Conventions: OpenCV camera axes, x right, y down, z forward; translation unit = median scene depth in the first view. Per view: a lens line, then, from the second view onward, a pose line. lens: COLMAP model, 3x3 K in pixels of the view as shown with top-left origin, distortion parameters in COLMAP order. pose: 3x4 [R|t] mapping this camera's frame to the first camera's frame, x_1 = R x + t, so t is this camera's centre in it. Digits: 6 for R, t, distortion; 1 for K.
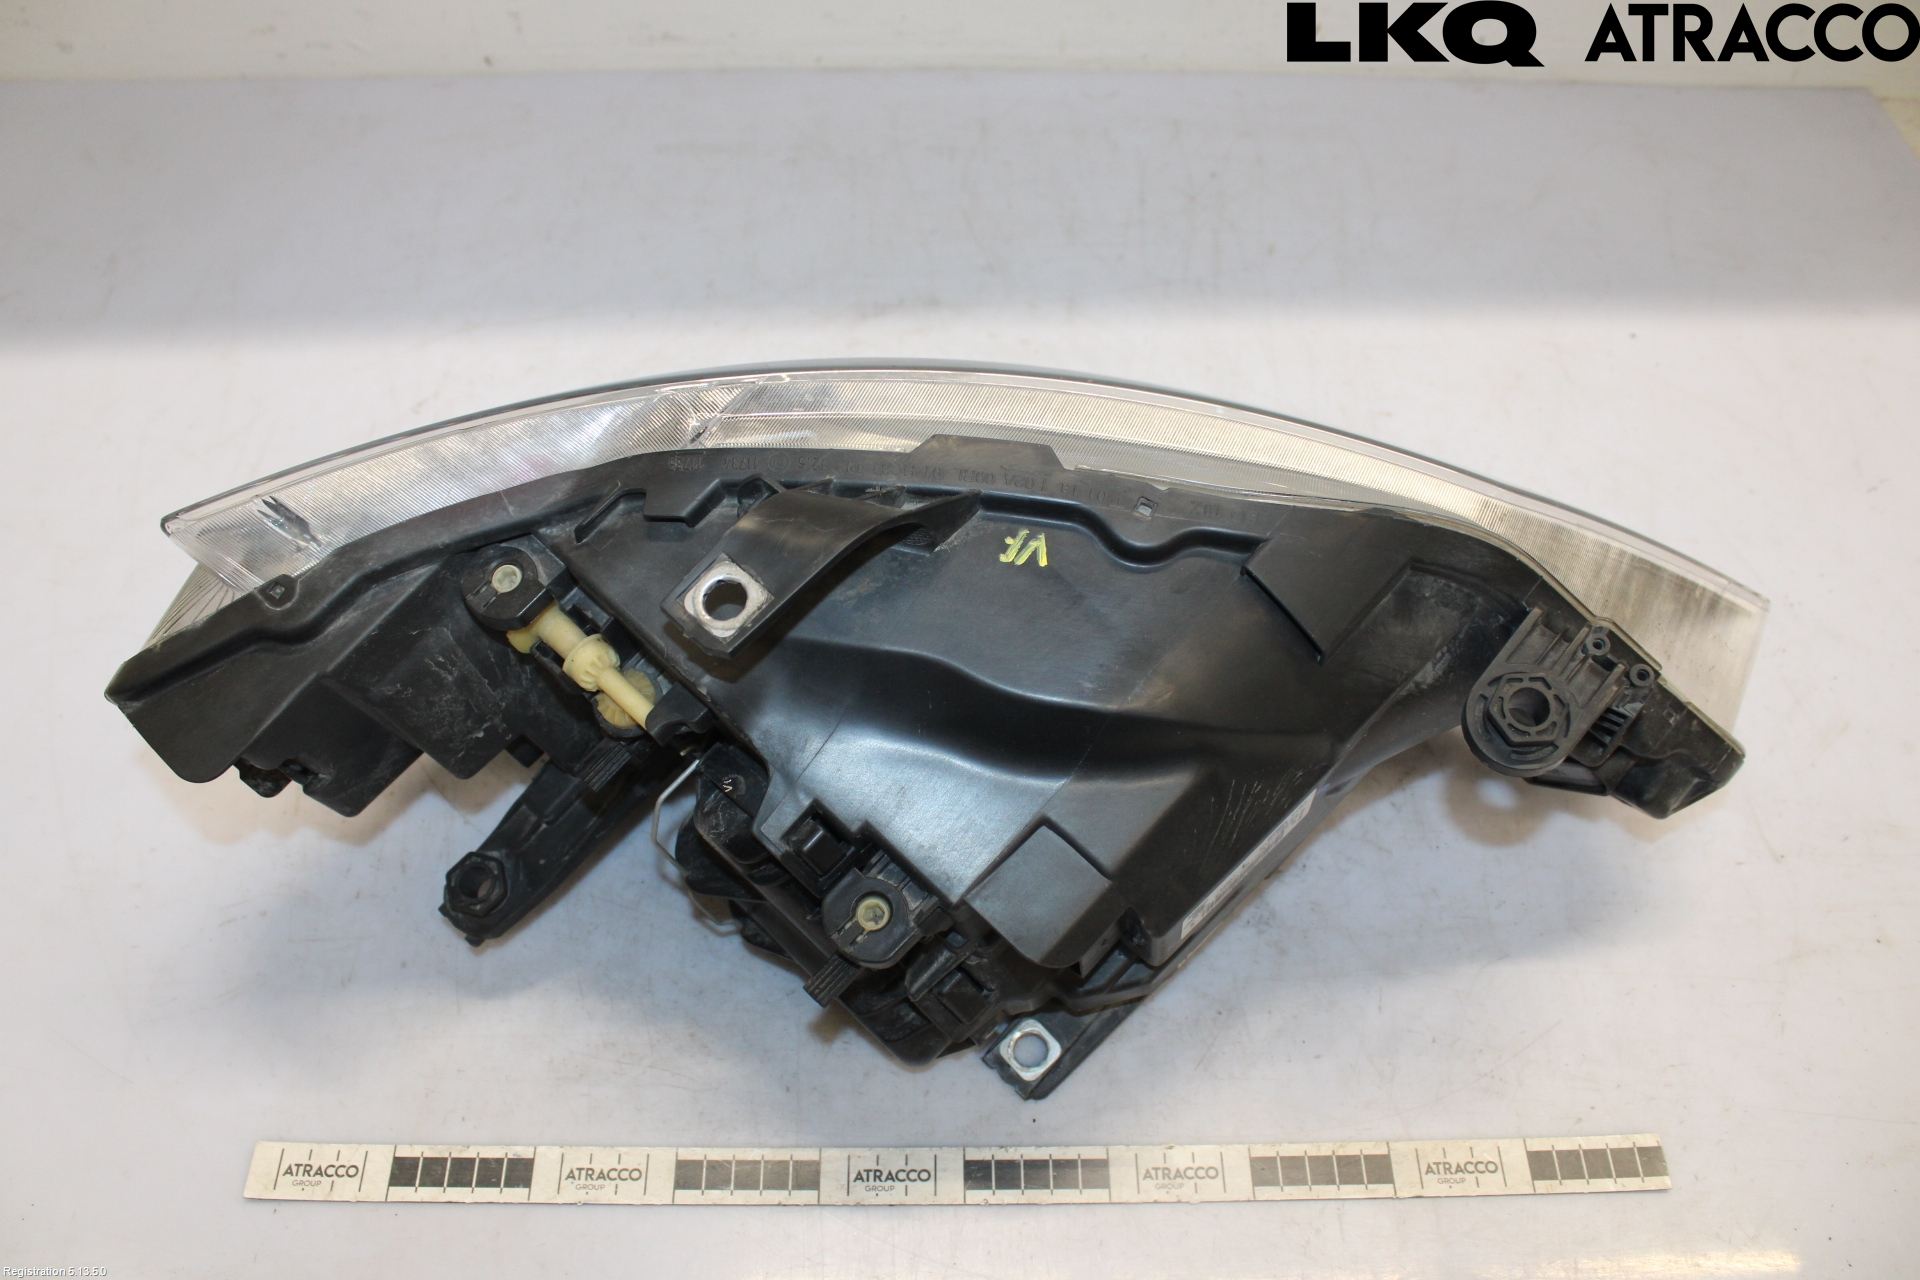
lens RADIAL K [[1610.8, 0, 962.3], [0, 1610.8, 645.0], [0, 0, 1]] dist [-0.100271, 0.007669]
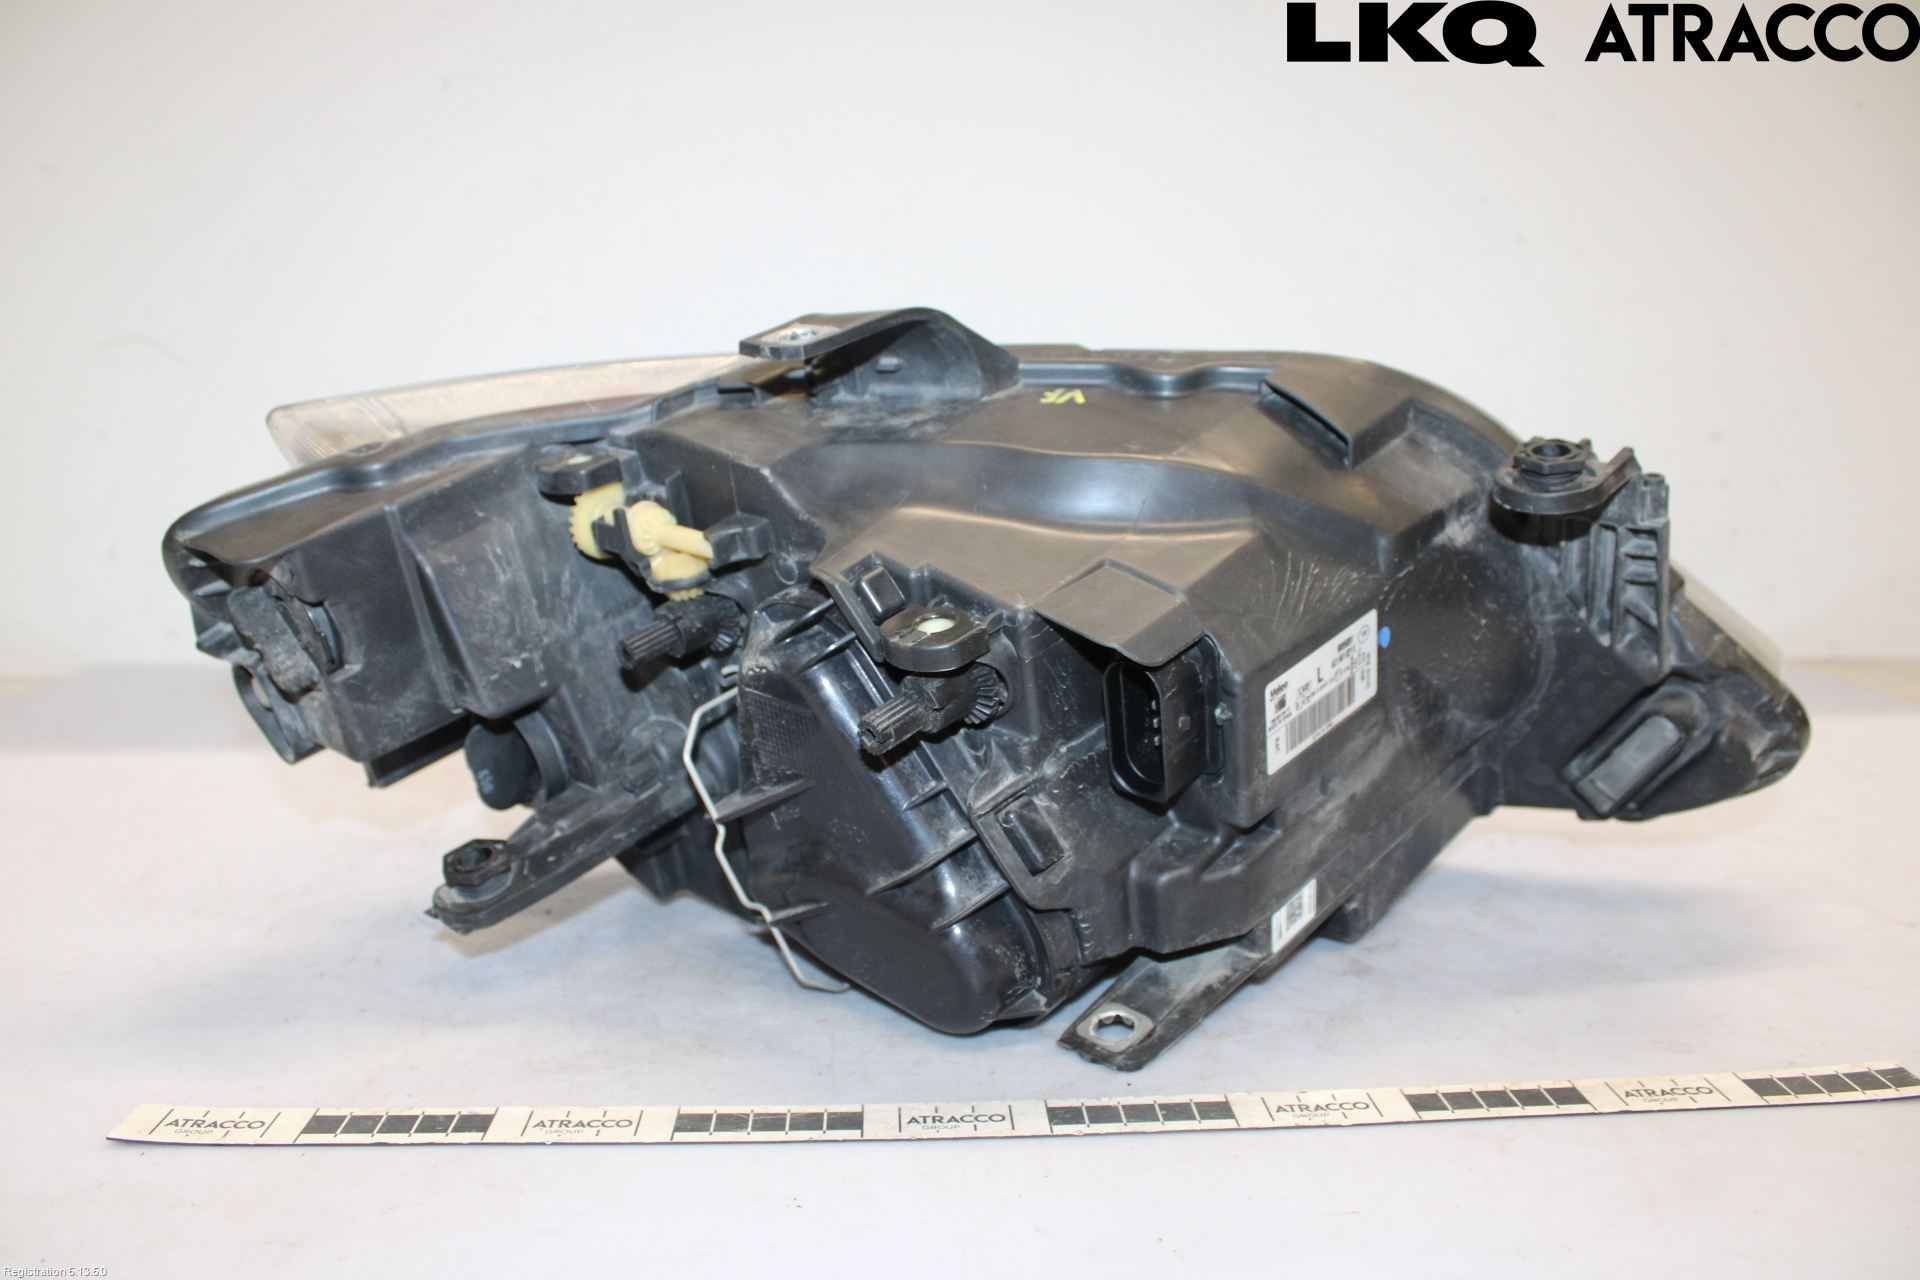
lens RADIAL K [[1610.8, 0, 957.3], [0, 1610.8, 645.3], [0, 0, 1]] dist [-0.100271, 0.007669]
pose [[0.999144, -0.024727, 0.033153, -0.065928], [0.040788, 0.721766, -0.690935, 0.730000], [-0.006844, 0.691696, 0.722157, 0.286017]]
